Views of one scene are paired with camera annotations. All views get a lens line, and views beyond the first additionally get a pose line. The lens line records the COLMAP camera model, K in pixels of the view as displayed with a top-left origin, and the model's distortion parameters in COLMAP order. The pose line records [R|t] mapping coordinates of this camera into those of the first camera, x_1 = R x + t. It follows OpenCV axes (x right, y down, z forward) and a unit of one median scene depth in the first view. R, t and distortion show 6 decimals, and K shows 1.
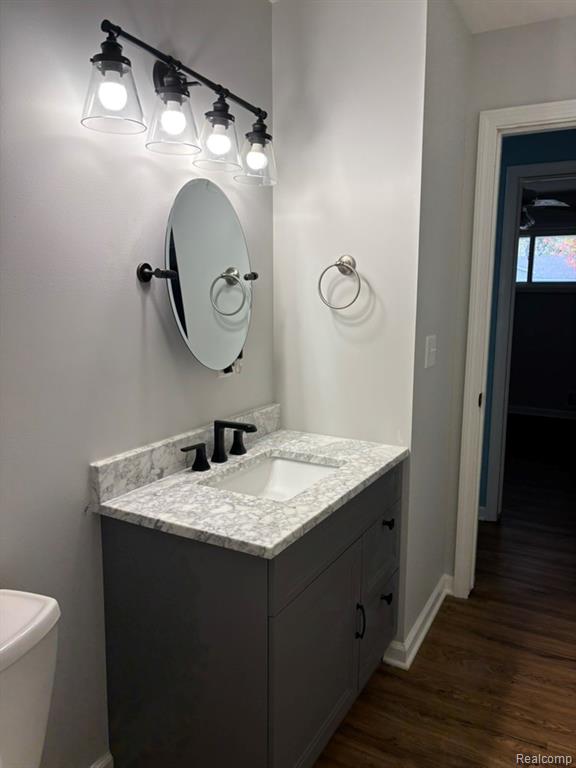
lens RADIAL K [[567.2, 0, 288.0], [0, 567.2, 384.0], [0, 0, 1]] dist [0.054551, -0.055253]
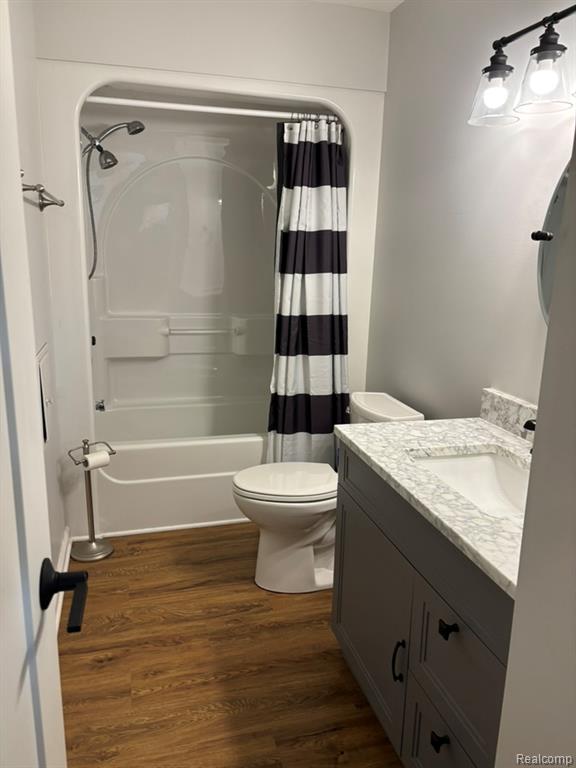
lens RADIAL K [[567.2, 0, 288.0], [0, 567.2, 384.0], [0, 0, 1]] dist [0.054551, -0.055253]
pose [[-0.704789, 0.147103, -0.693998, 0.856959], [-0.136632, 0.931803, 0.336266, -0.235594], [0.696136, 0.331819, -0.636625, 1.465211]]
